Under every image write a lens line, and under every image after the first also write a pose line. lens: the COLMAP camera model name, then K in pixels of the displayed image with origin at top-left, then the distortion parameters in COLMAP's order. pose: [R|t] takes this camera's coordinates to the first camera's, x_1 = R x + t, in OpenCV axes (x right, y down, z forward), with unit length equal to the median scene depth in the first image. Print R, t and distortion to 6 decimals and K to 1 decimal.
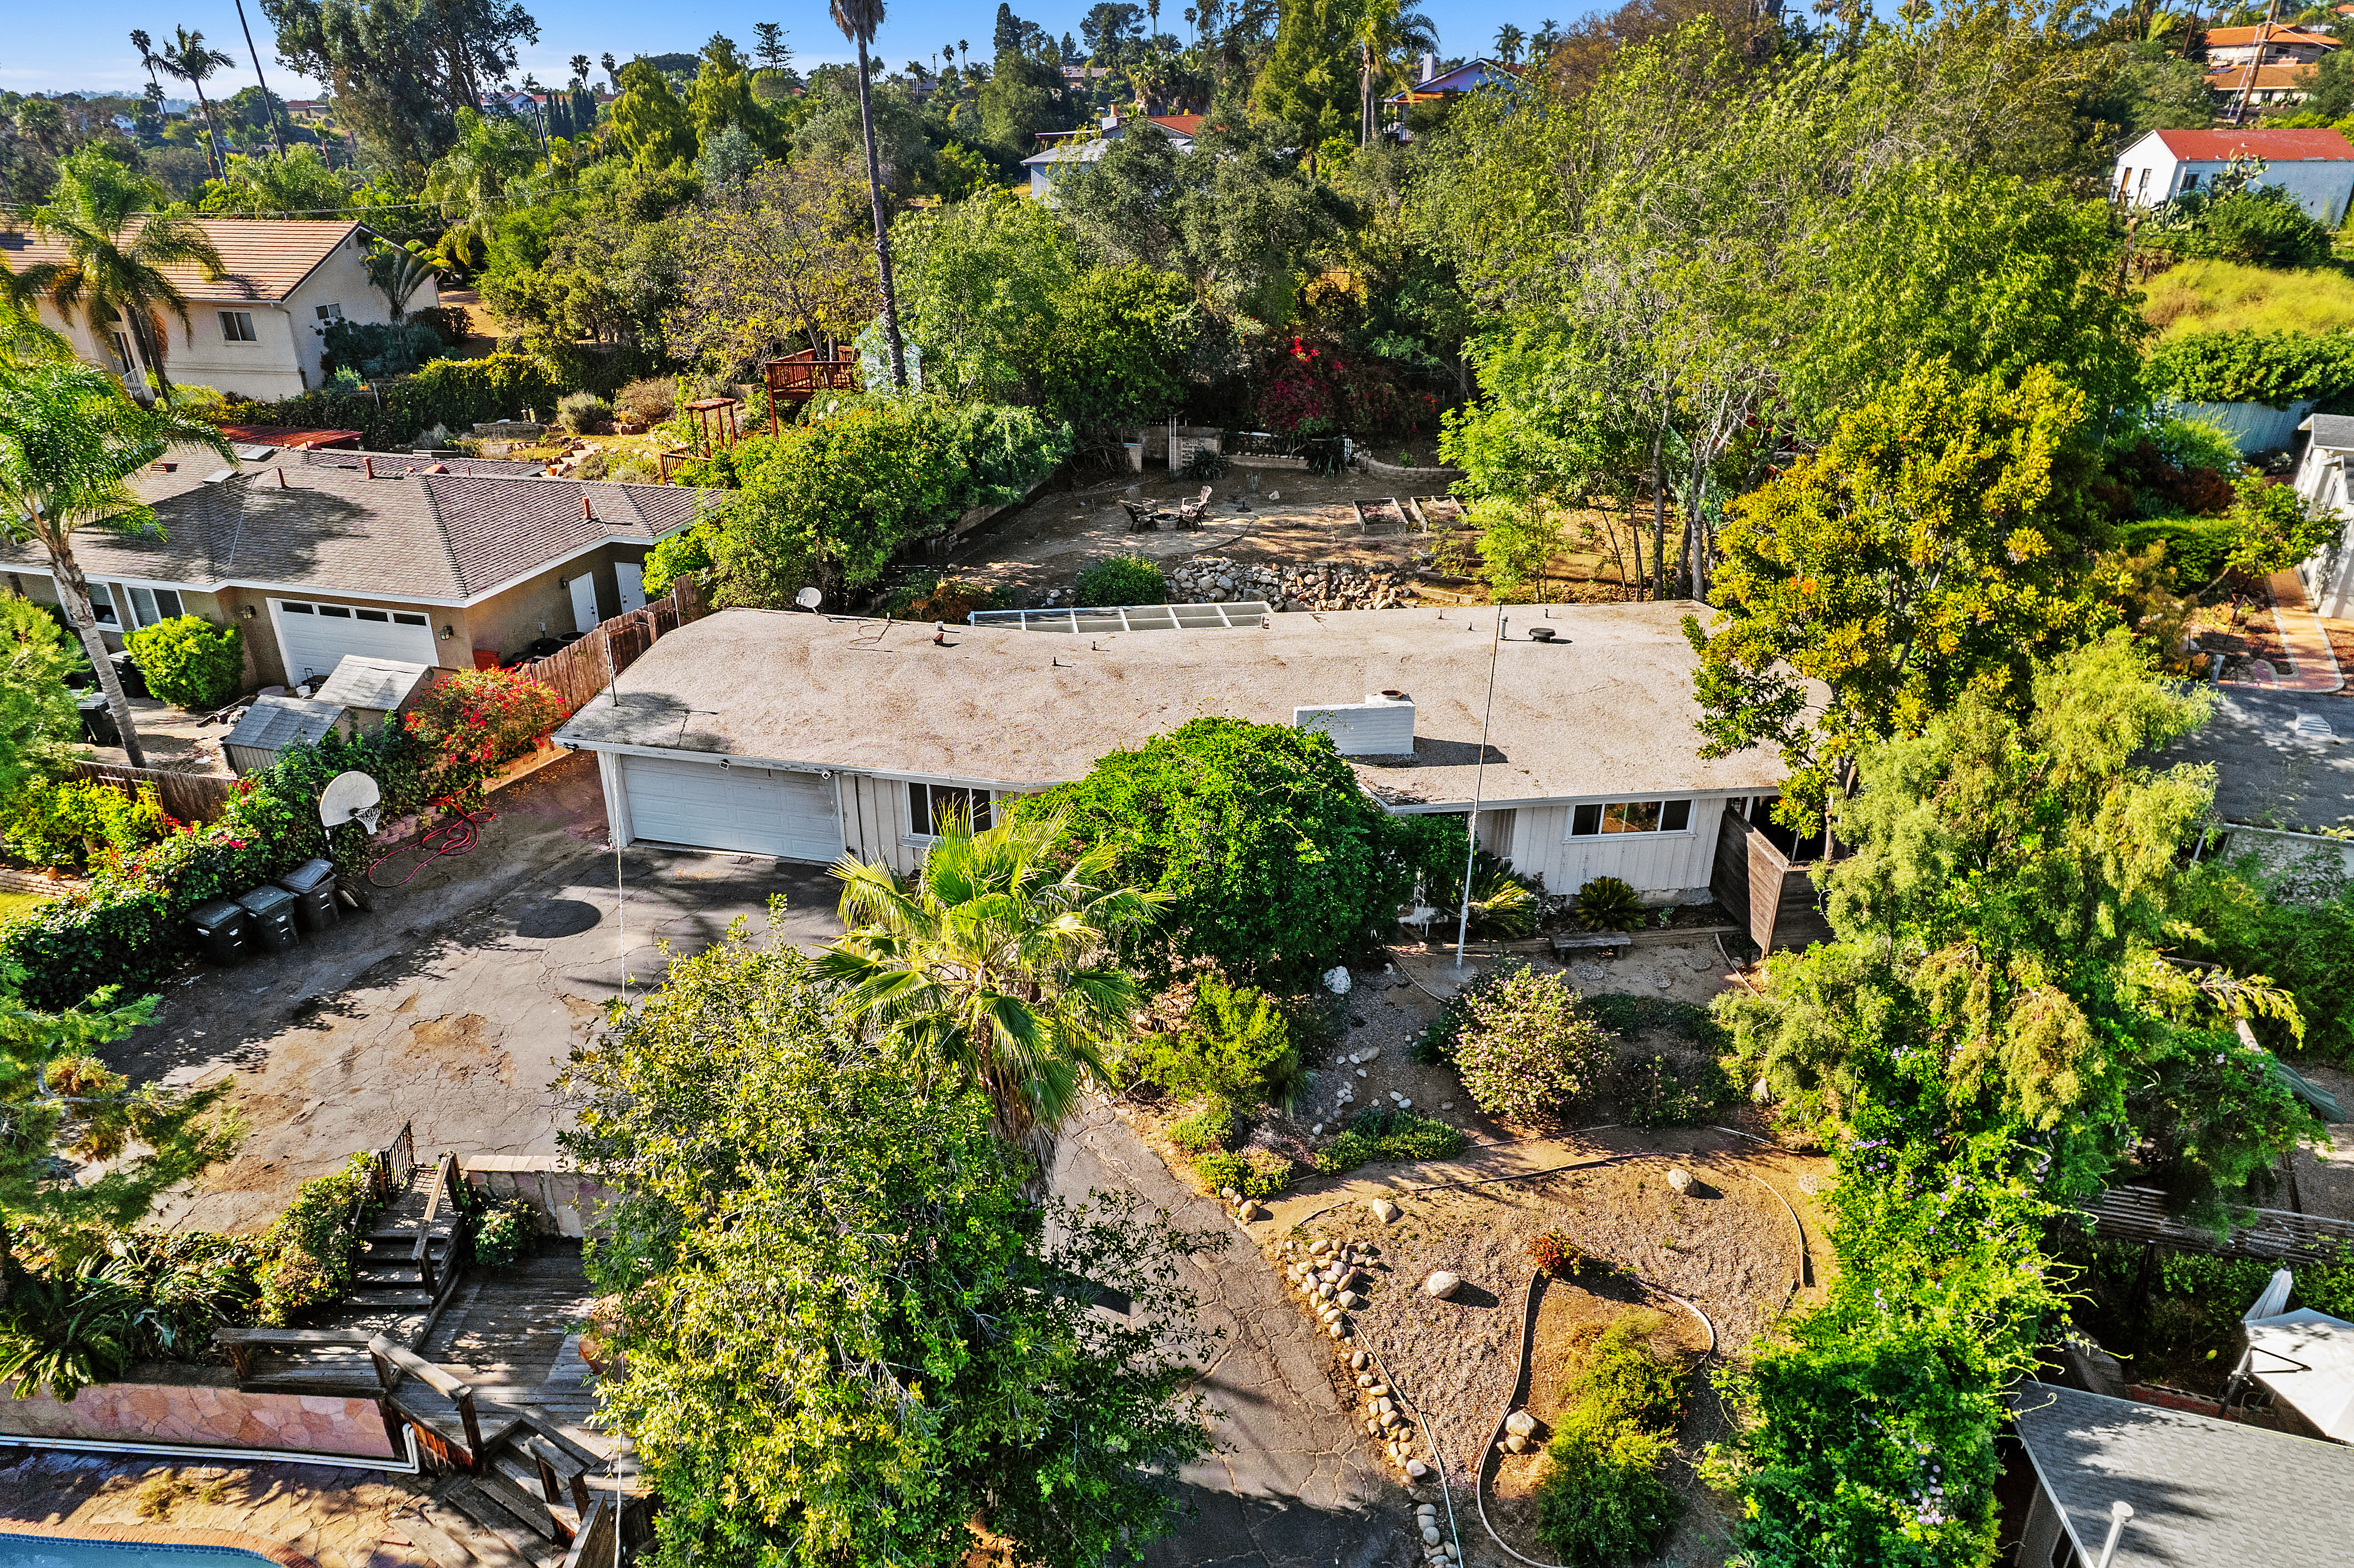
lens RADIAL K [[1501.3, 0, 1165.3], [0, 1501.3, 799.4], [0, 0, 1]] dist [-0.083140, 0.072248]
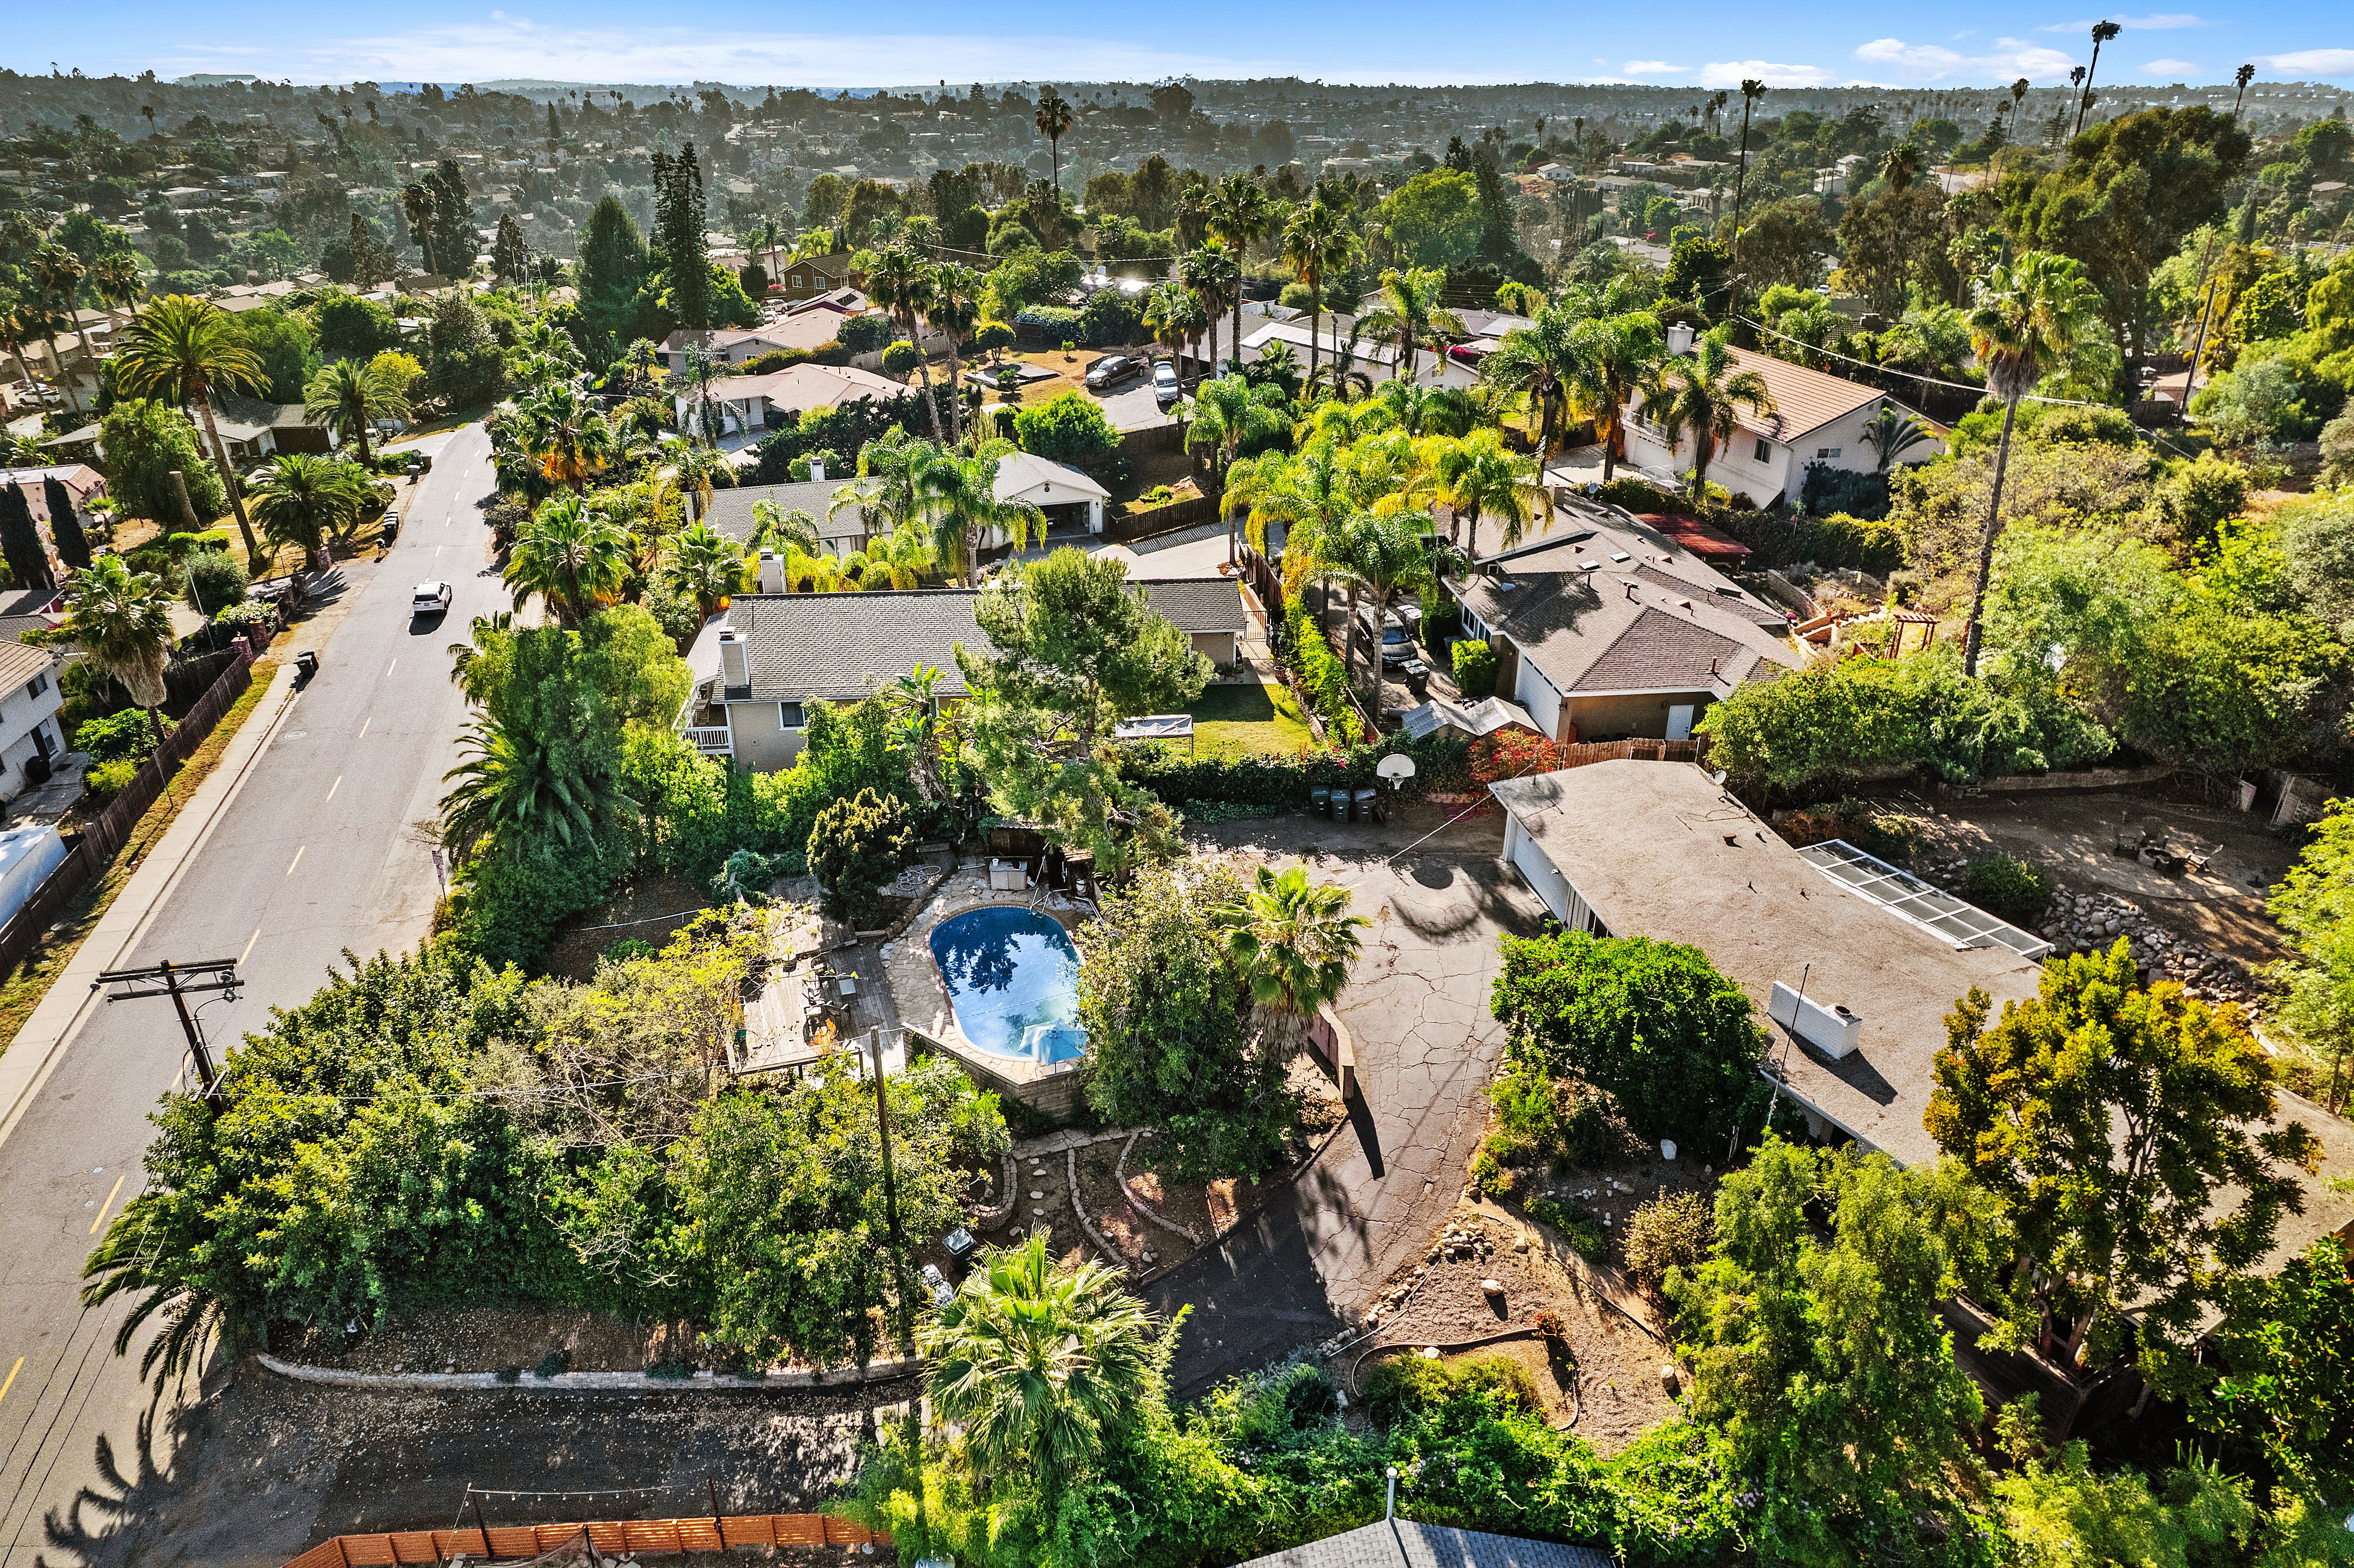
lens RADIAL K [[1501.3, 0, 1165.3], [0, 1501.3, 799.4], [0, 0, 1]] dist [-0.083140, 0.072248]
pose [[0.382867, 0.405534, -0.830033, 0.675615], [-0.401001, 0.882389, 0.246145, -0.229729], [0.832233, 0.238603, 0.500457, -0.135908]]
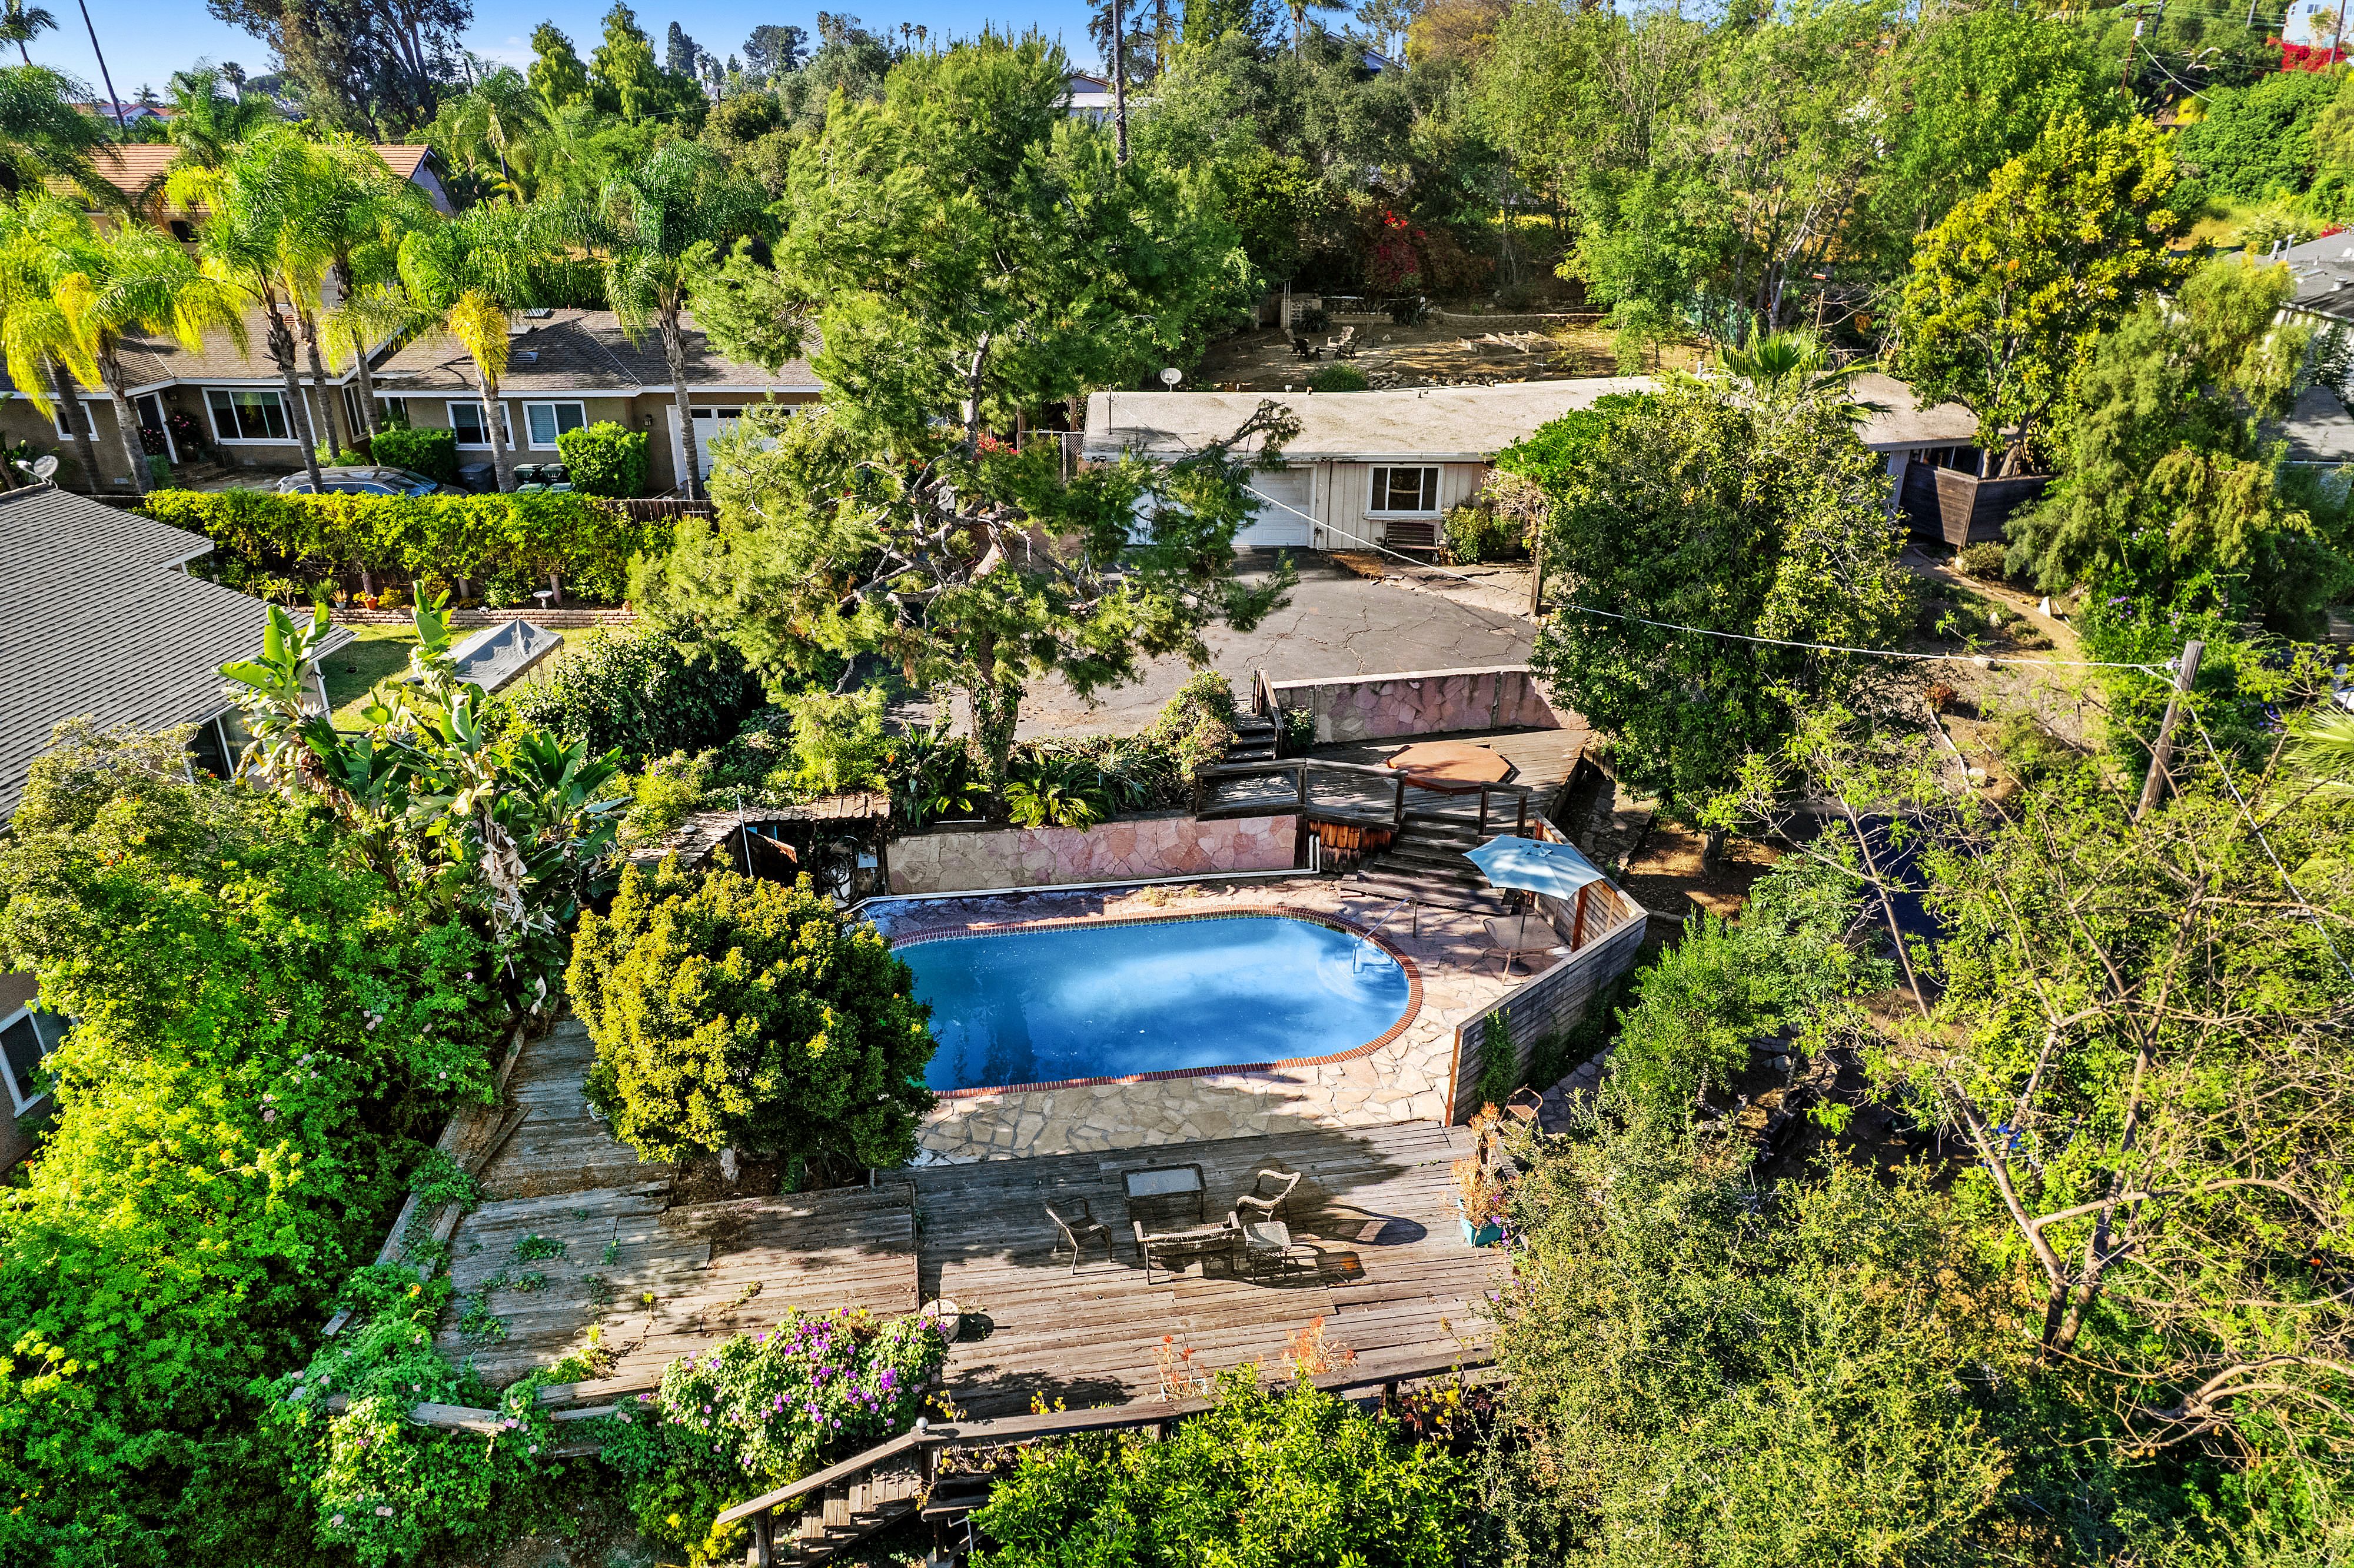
lens RADIAL K [[1501.3, 0, 1165.3], [0, 1501.3, 799.4], [0, 0, 1]] dist [-0.083140, 0.072248]
pose [[0.973045, -0.096059, 0.209659, -0.482190], [0.099887, 0.994969, -0.007722, 0.200160], [-0.207862, 0.028456, 0.977744, -0.174300]]
